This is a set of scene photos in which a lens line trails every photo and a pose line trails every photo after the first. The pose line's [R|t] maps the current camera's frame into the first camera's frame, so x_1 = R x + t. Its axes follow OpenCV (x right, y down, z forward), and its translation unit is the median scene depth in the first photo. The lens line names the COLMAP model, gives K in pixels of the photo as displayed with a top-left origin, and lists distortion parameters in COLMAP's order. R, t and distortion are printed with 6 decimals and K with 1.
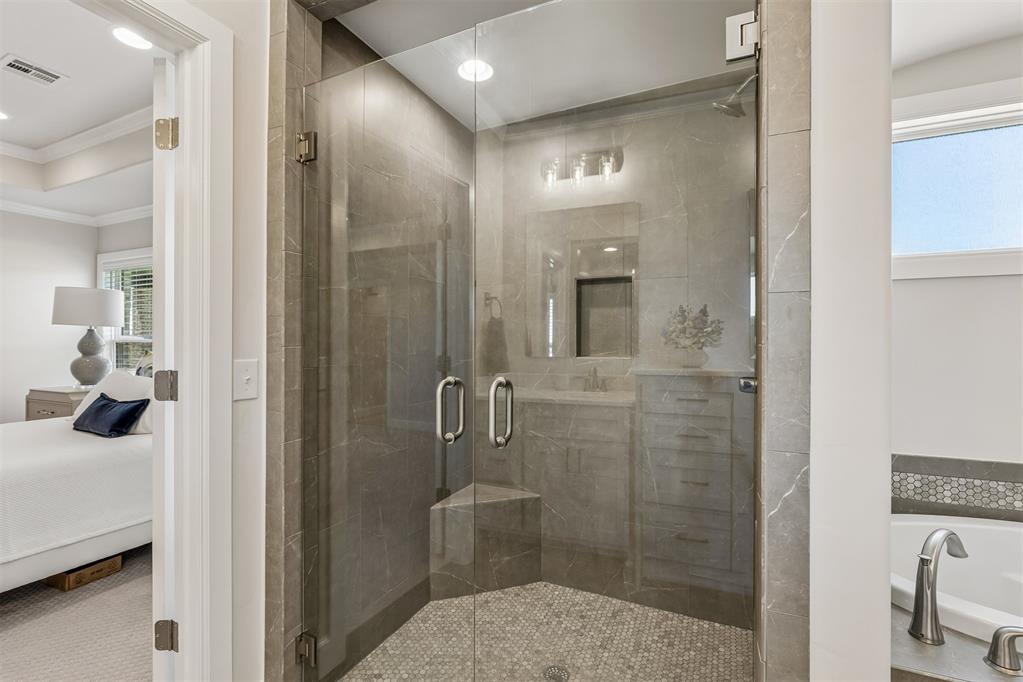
lens RADIAL K [[460.2, 0, 519.2], [0, 460.2, 341.2], [0, 0, 1]] dist [0.005576, -0.001431]
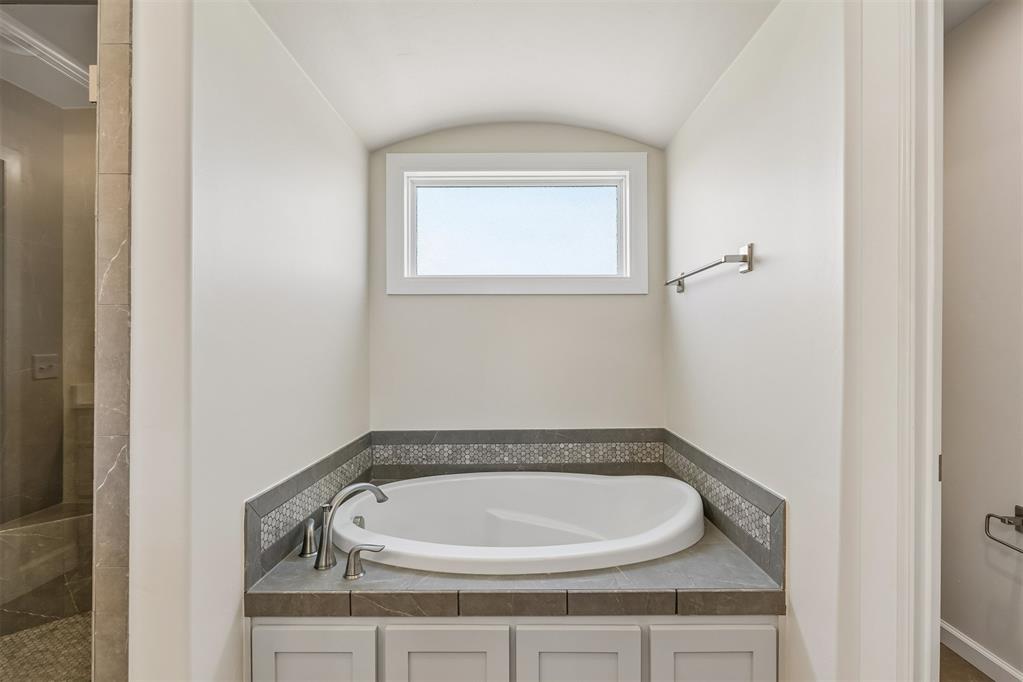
lens RADIAL K [[460.2, 0, 510.8], [0, 460.2, 341.8], [0, 0, 1]] dist [0.005576, -0.001431]
pose [[0.913898, -0.003061, 0.405933, 1.041320], [0.002659, 0.999995, 0.001553, -0.006516], [-0.405936, -0.000340, 0.913902, -0.540691]]
